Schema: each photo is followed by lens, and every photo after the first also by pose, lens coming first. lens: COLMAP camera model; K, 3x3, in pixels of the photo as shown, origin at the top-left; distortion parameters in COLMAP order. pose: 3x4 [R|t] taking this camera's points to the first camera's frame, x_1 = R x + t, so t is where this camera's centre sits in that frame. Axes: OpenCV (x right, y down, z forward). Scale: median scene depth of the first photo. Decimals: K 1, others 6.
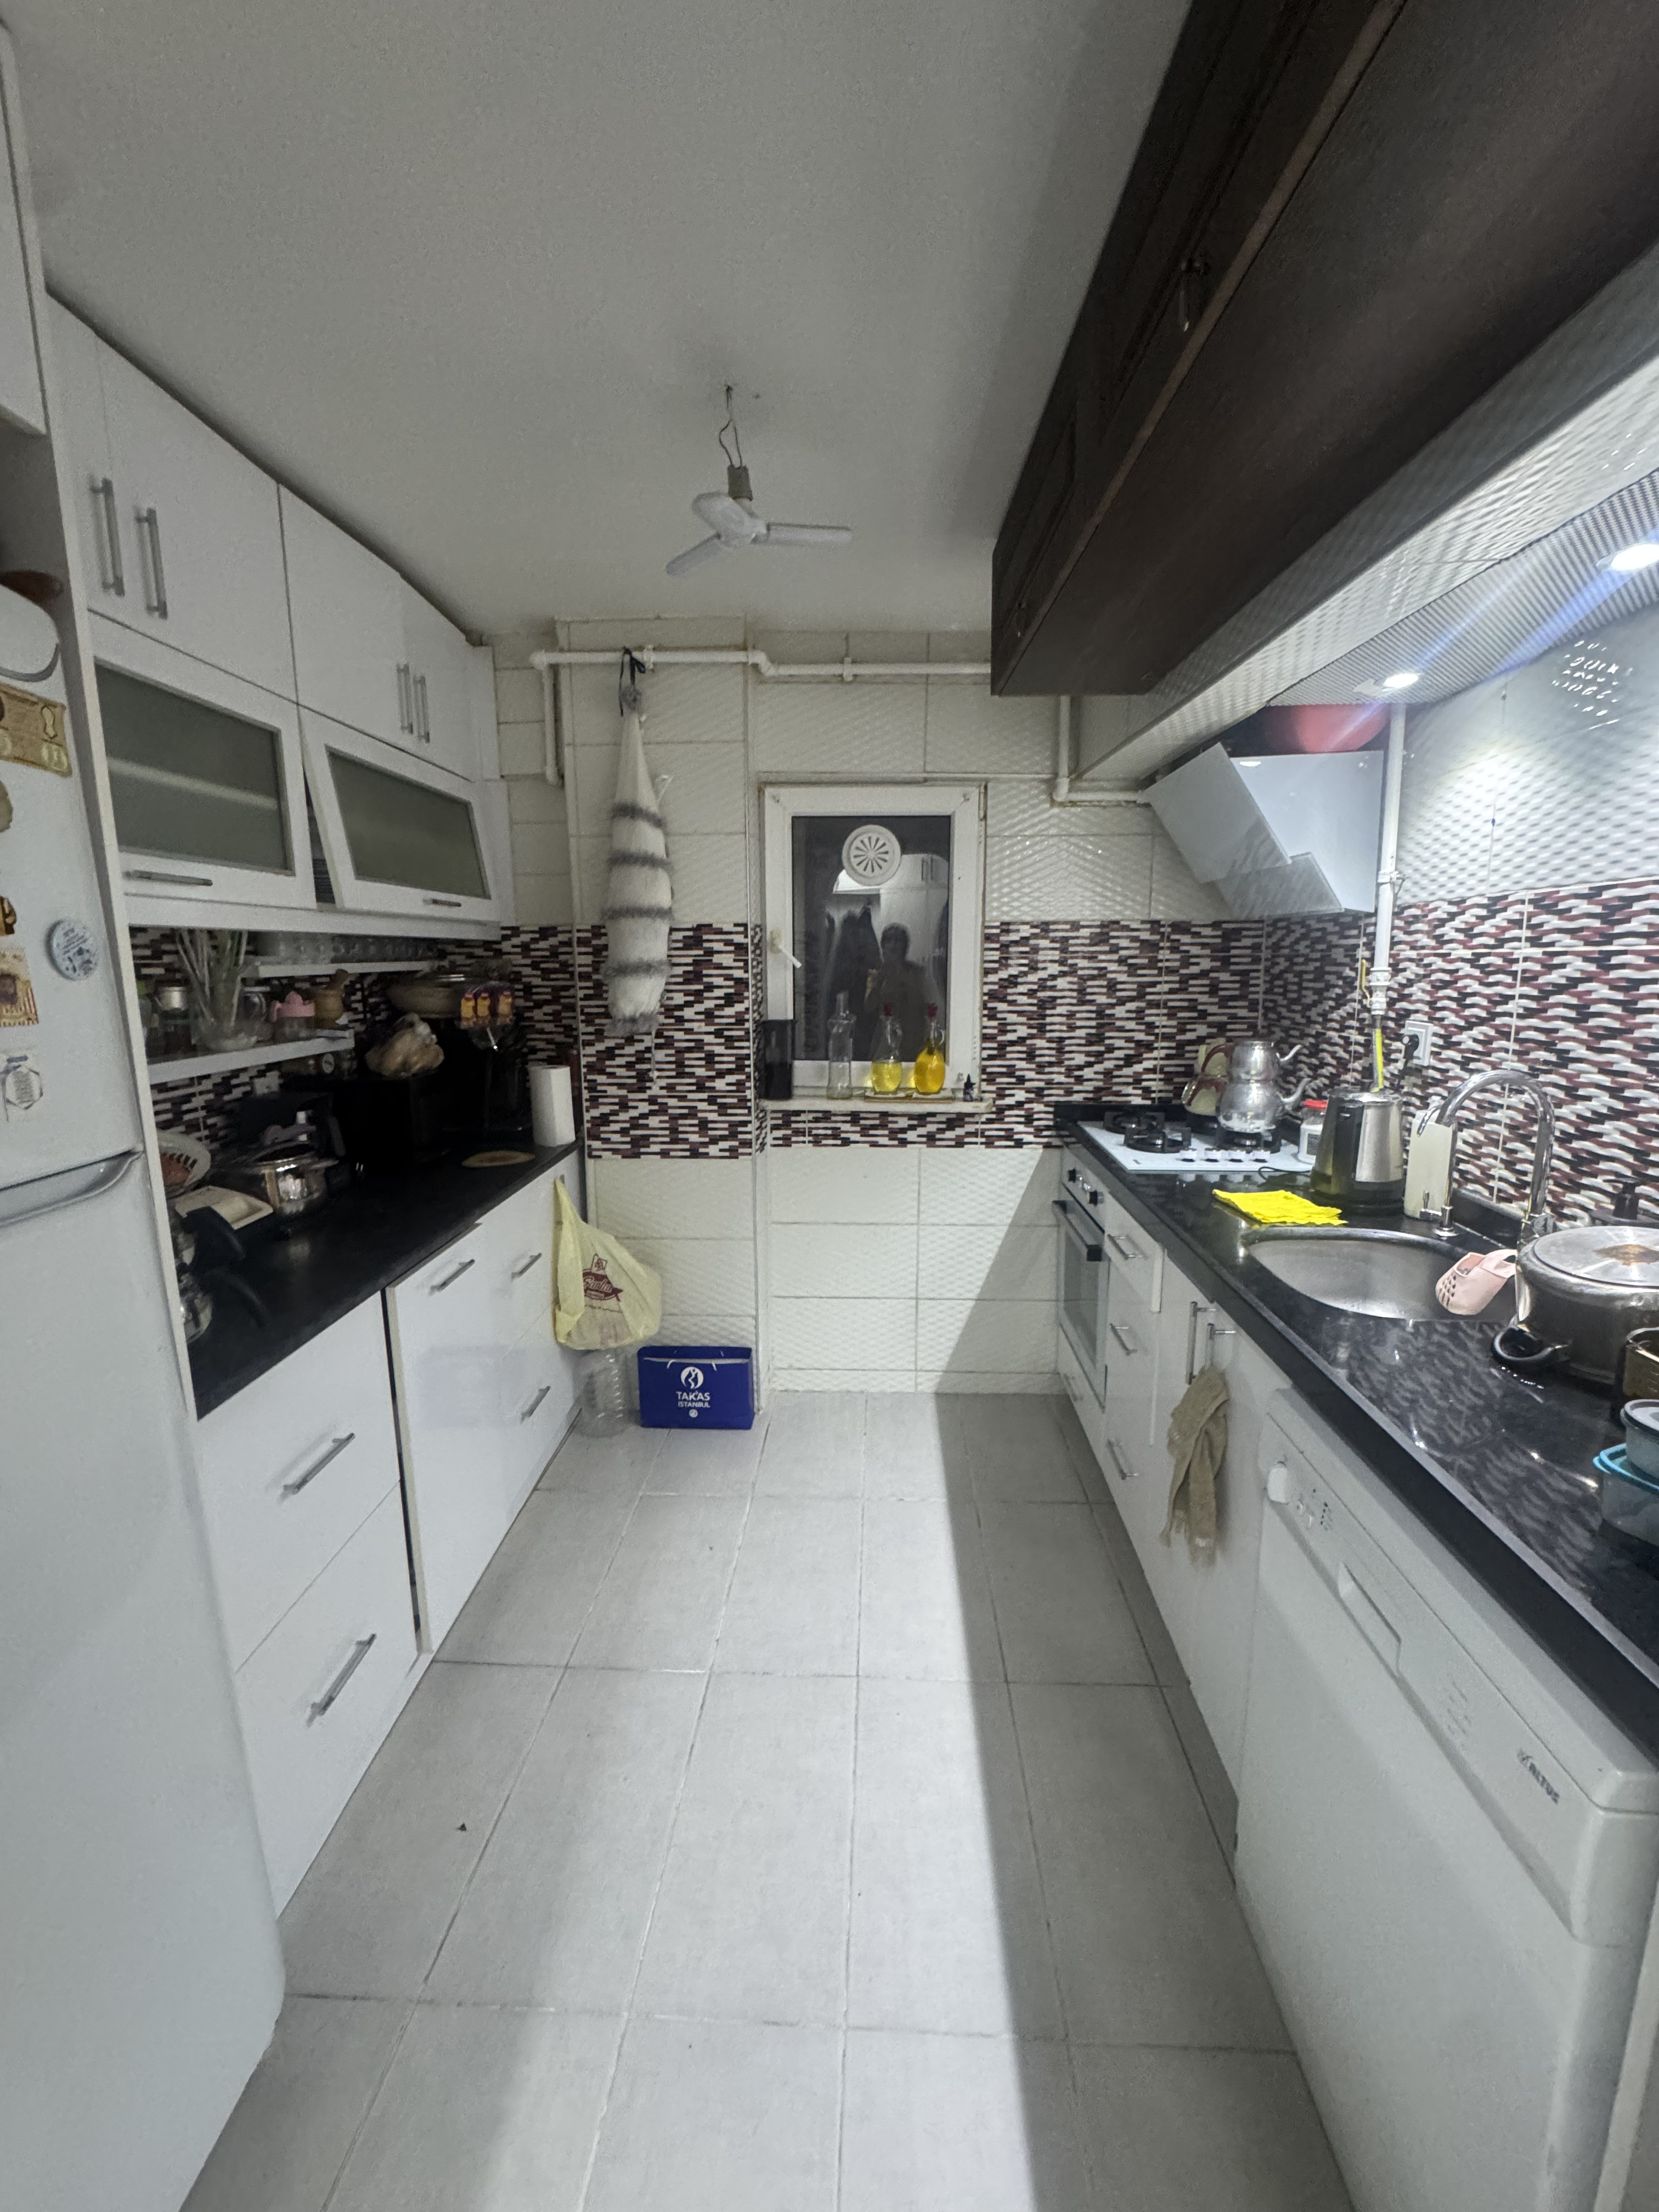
lens RADIAL K [[886.3, 0, 830.7], [0, 886.3, 1103.0], [0, 0, 1]] dist [-0.005734, 0.000623]
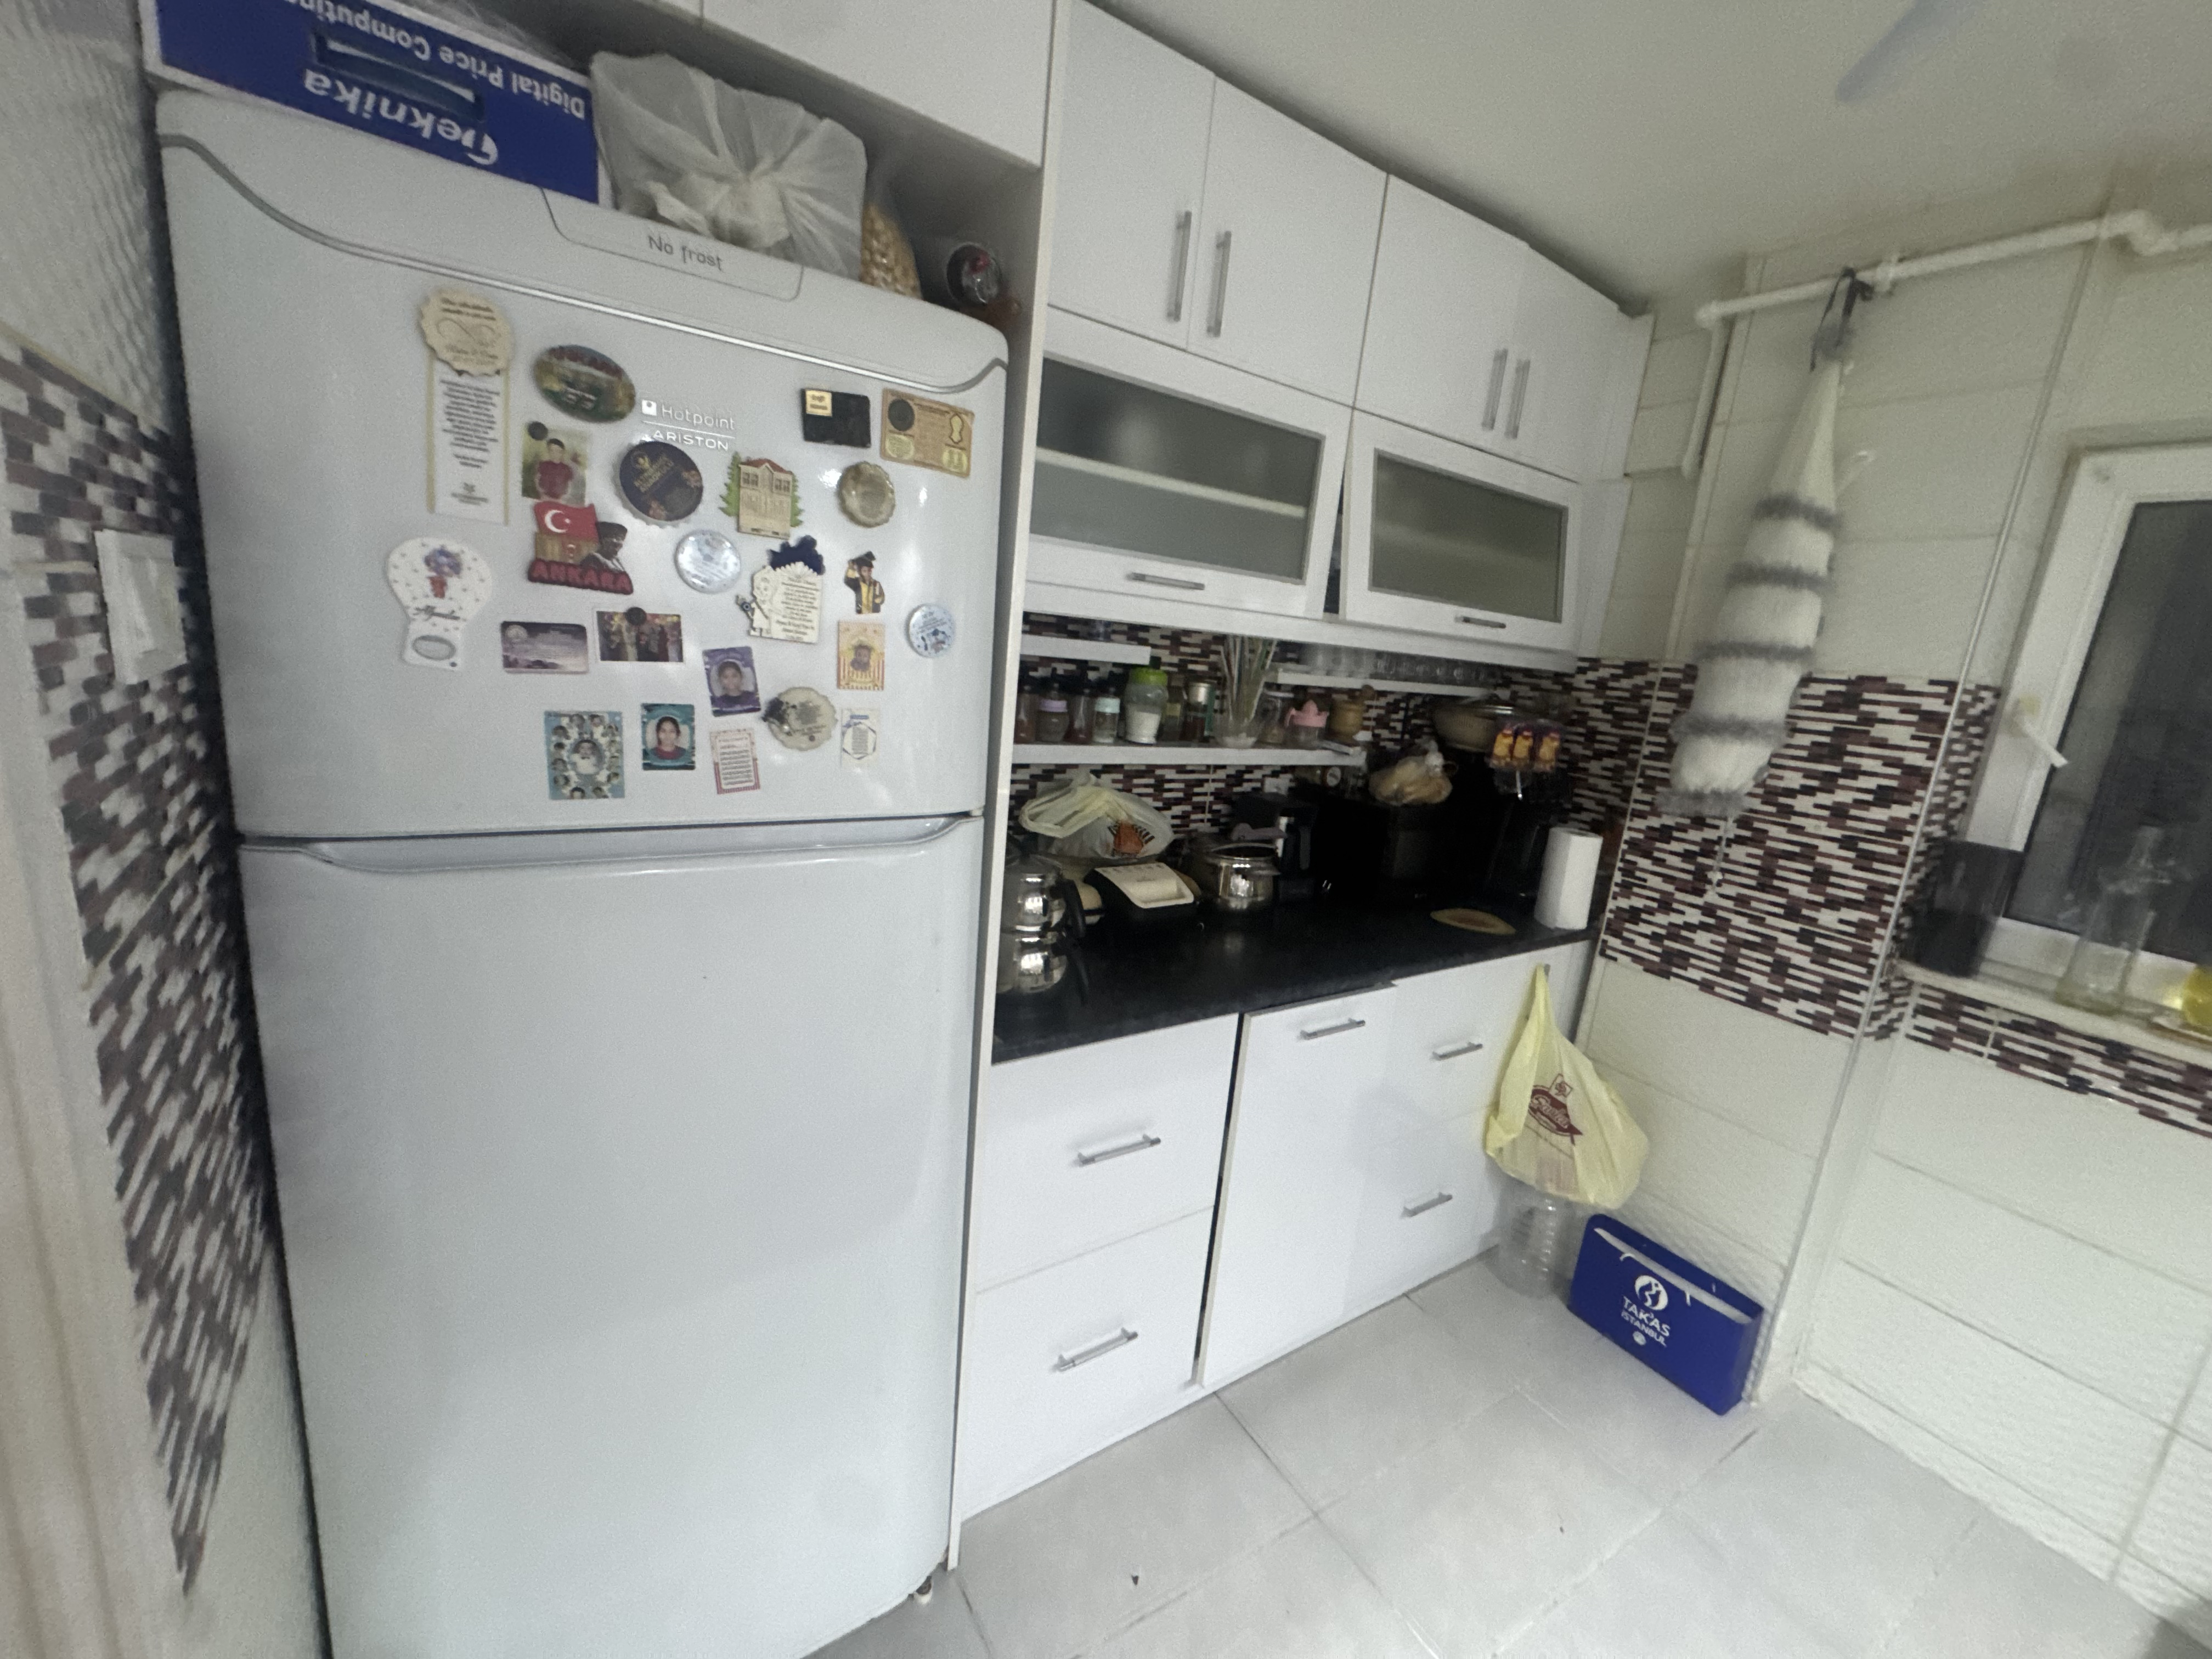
lens RADIAL K [[886.3, 0, 1102.2], [0, 886.3, 827.3], [0, 0, 1]] dist [-0.005734, 0.000623]
pose [[0.567933, 0.228560, -0.790704, 0.075299], [-0.231623, 0.966229, 0.112931, -0.036305], [0.789812, 0.119008, 0.601693, 0.173251]]
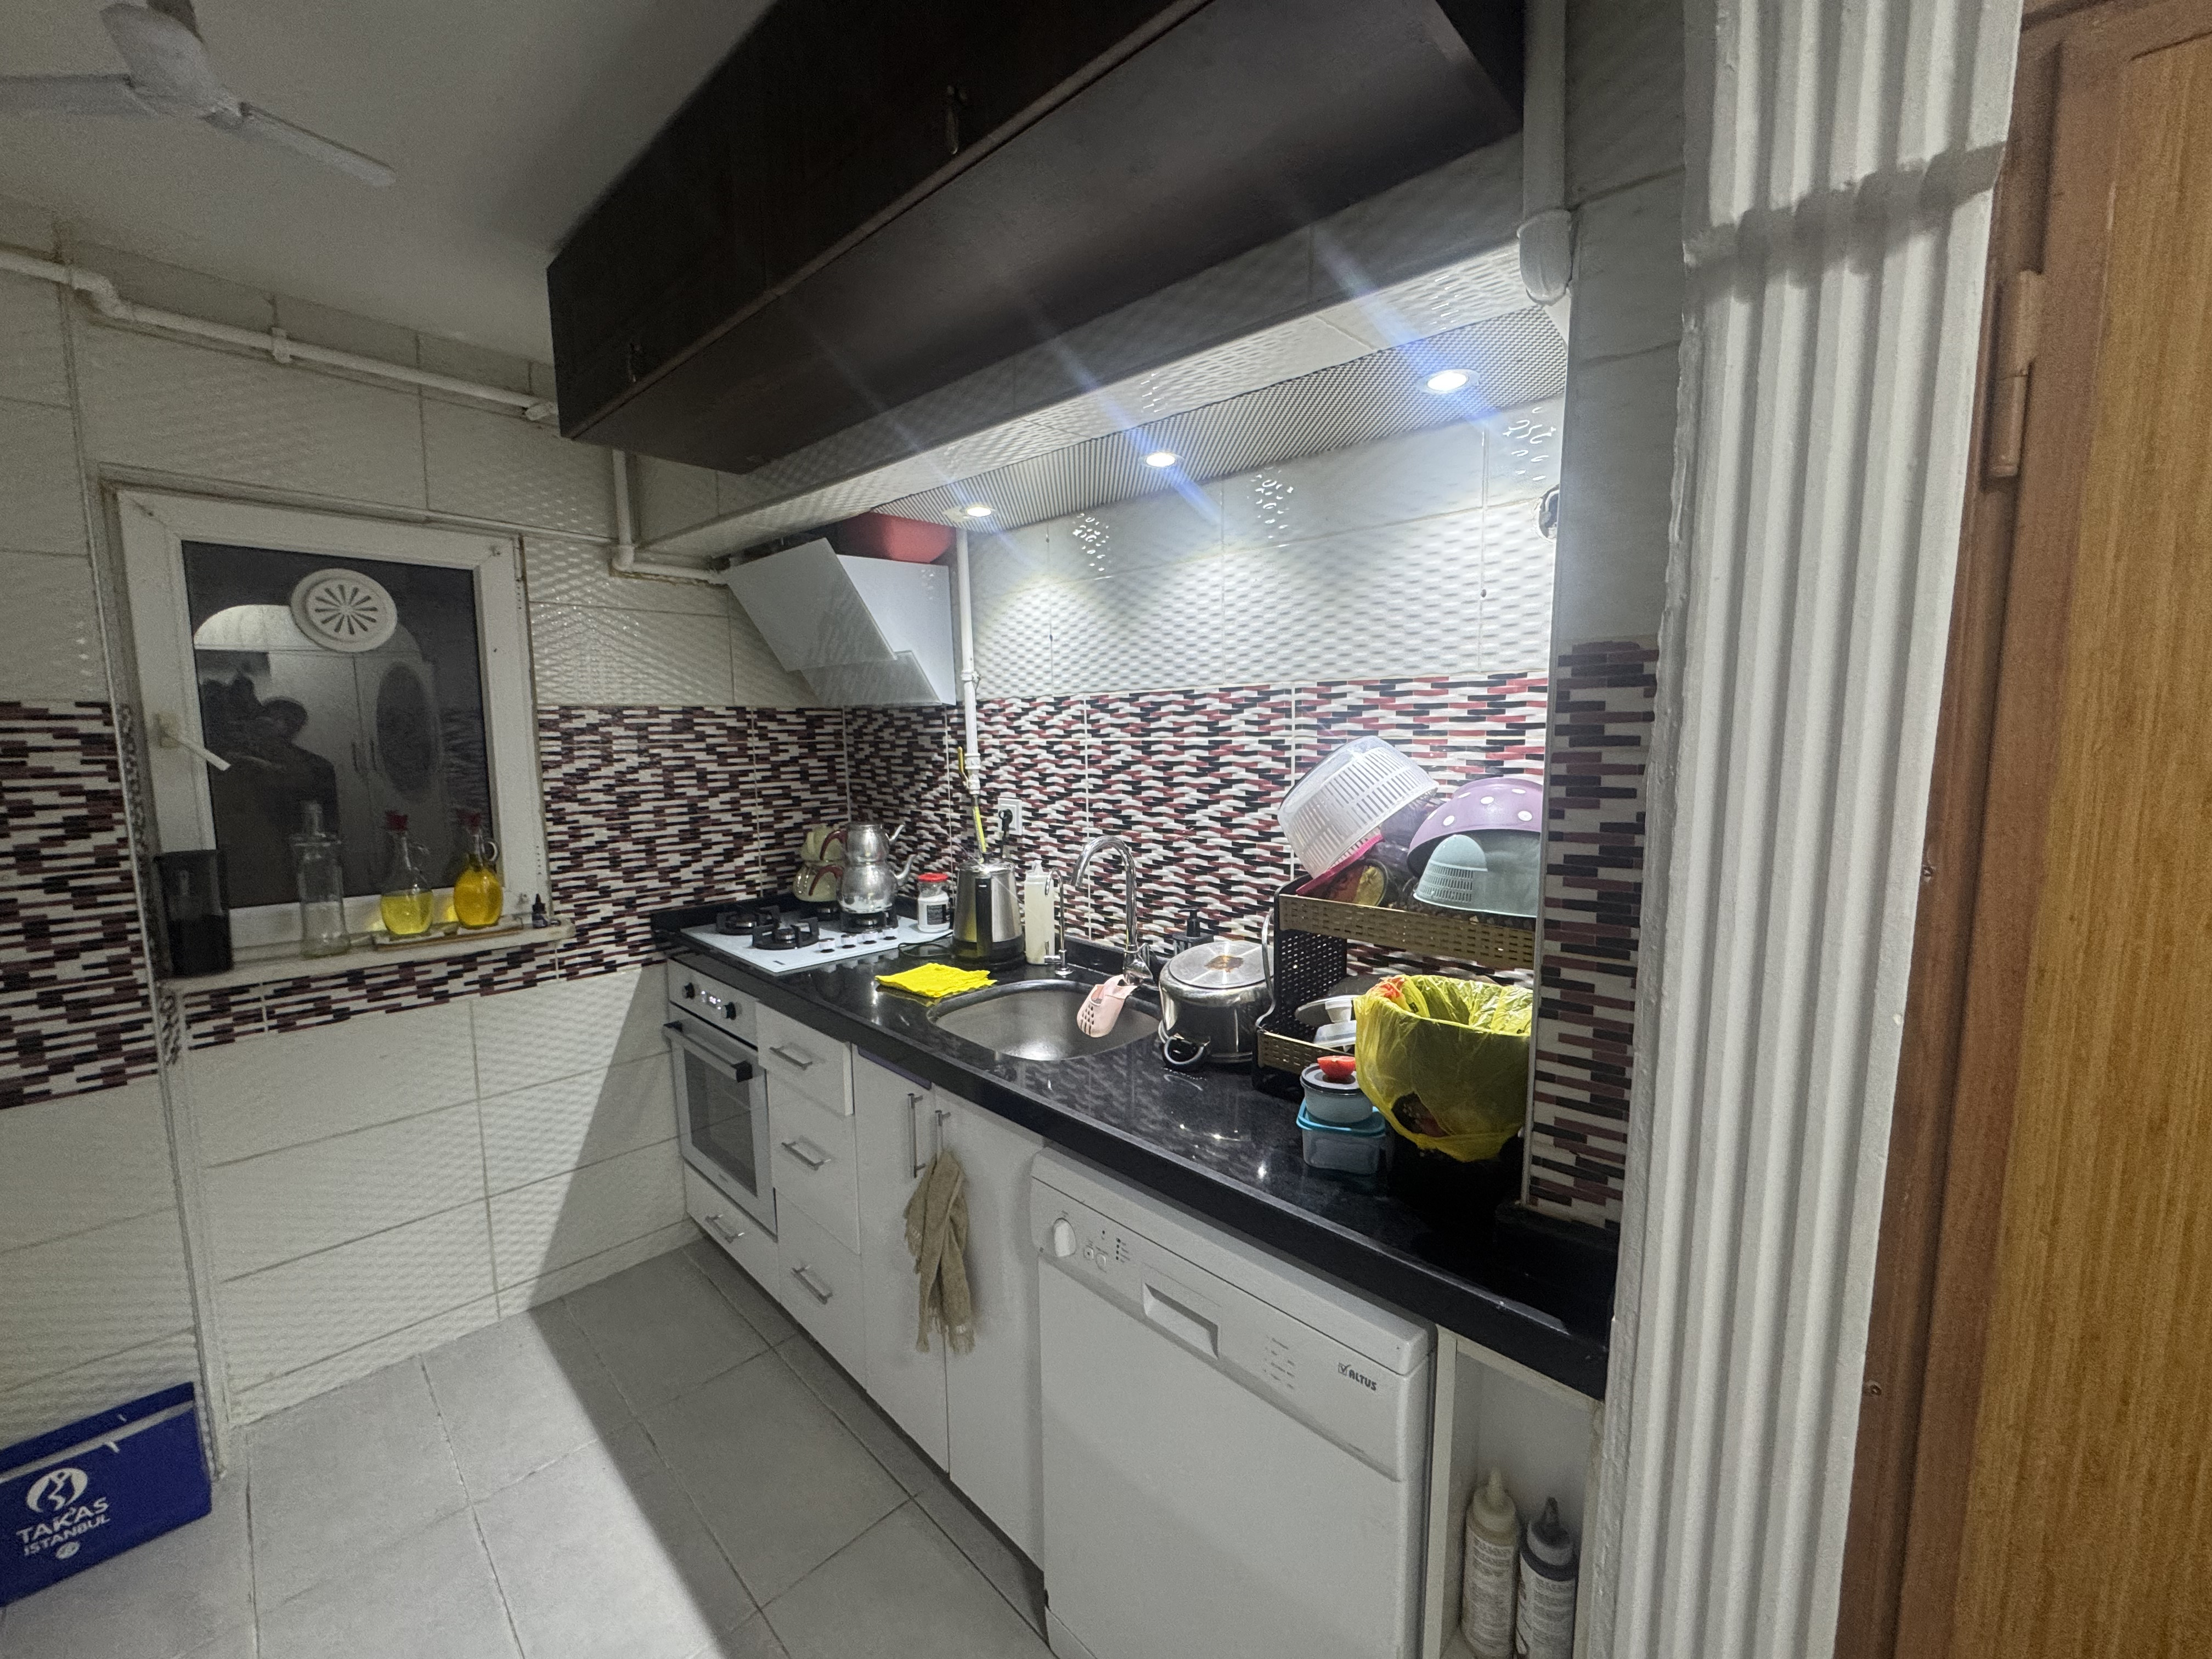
lens RADIAL K [[886.3, 0, 1105.4], [0, 886.3, 826.5], [0, 0, 1]] dist [-0.005734, 0.000623]
pose [[0.662024, -0.084641, 0.744688, -0.098360], [0.128366, 0.991726, -0.001397, -0.027027], [-0.738408, 0.096518, 0.667412, 0.086228]]
